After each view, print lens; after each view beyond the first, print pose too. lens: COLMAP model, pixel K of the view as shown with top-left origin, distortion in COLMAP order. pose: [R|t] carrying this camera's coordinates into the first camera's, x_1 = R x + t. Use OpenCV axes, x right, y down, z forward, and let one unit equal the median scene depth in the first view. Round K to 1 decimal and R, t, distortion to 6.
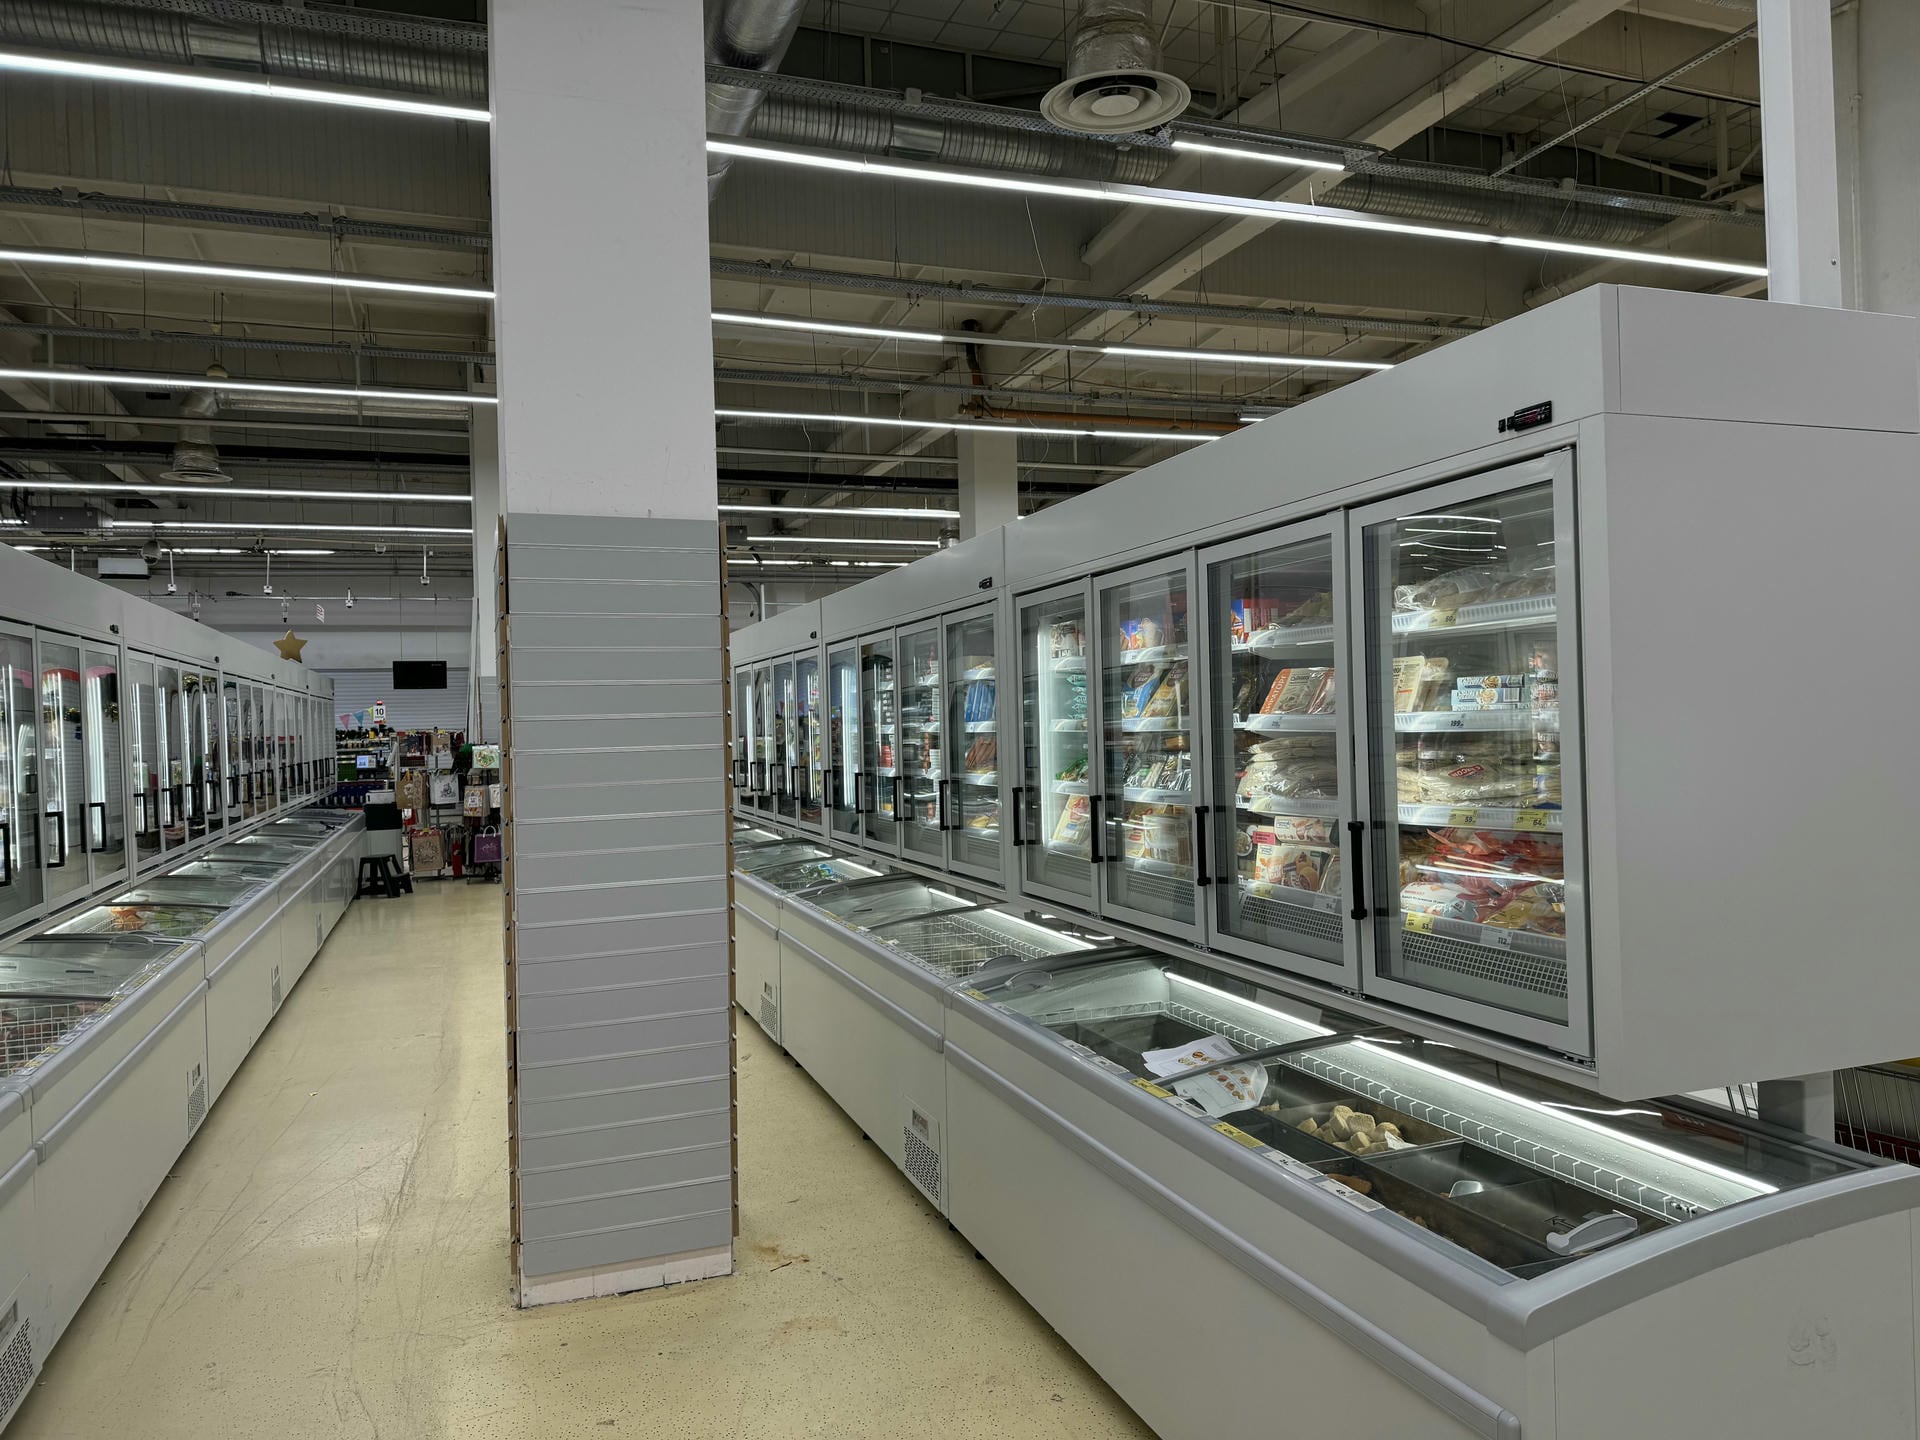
lens RADIAL K [[1337.8, 0, 980.9], [0, 1337.8, 721.2], [0, 0, 1]] dist [0.078002, -0.104001]
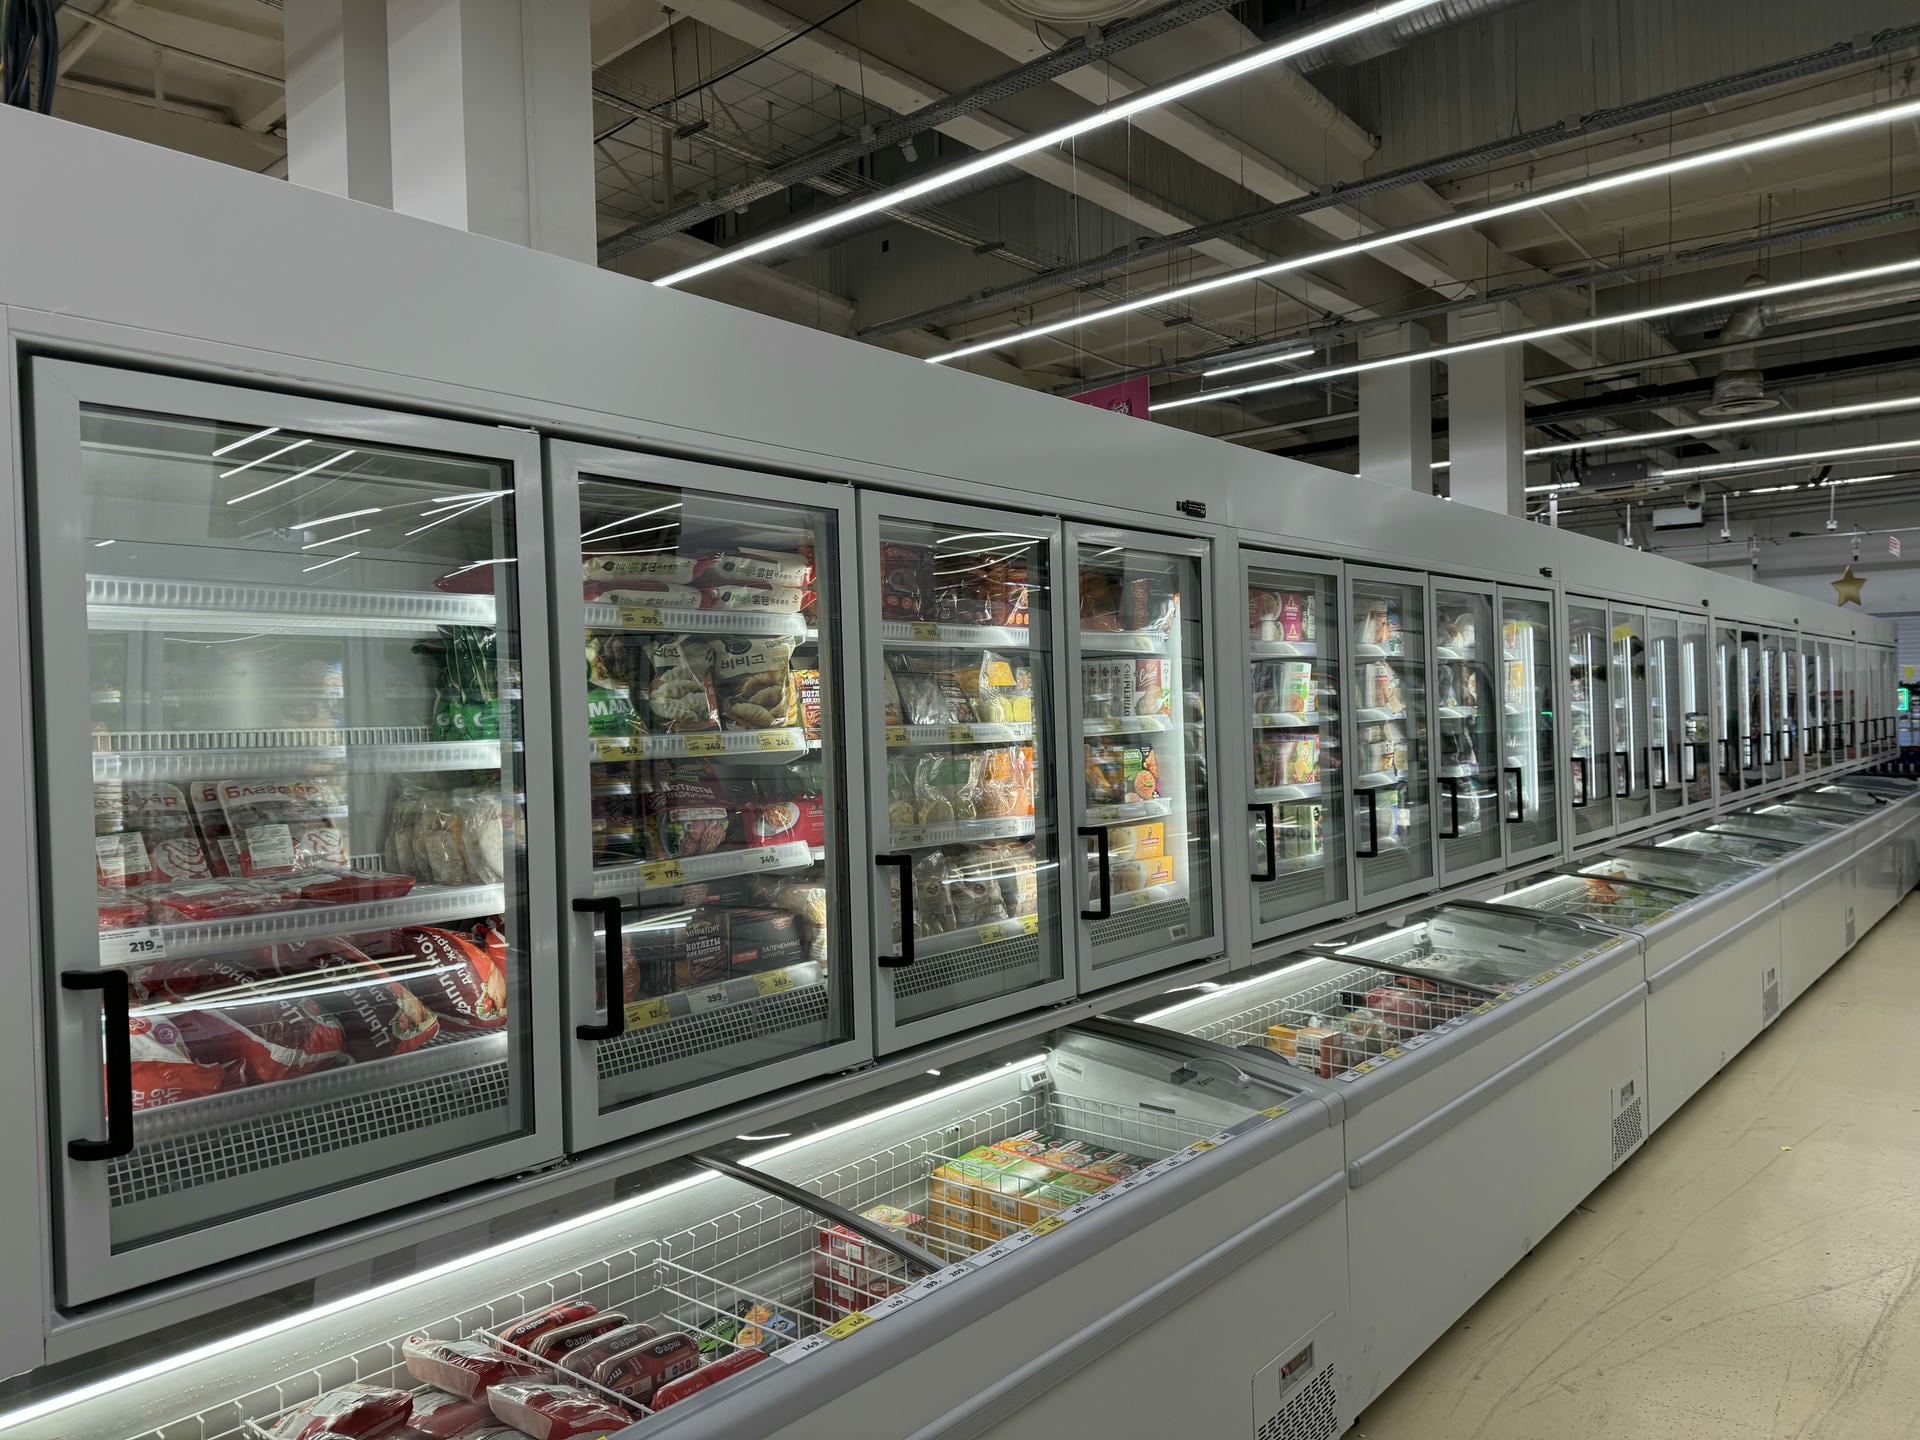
lens RADIAL K [[1337.8, 0, 980.9], [0, 1337.8, 721.2], [0, 0, 1]] dist [0.078002, -0.104001]
pose [[0.482333, 0.026138, -0.875598, -0.016488], [0.005023, 0.999456, 0.032602, -0.000468], [0.875974, -0.020123, 0.481939, 0.105169]]
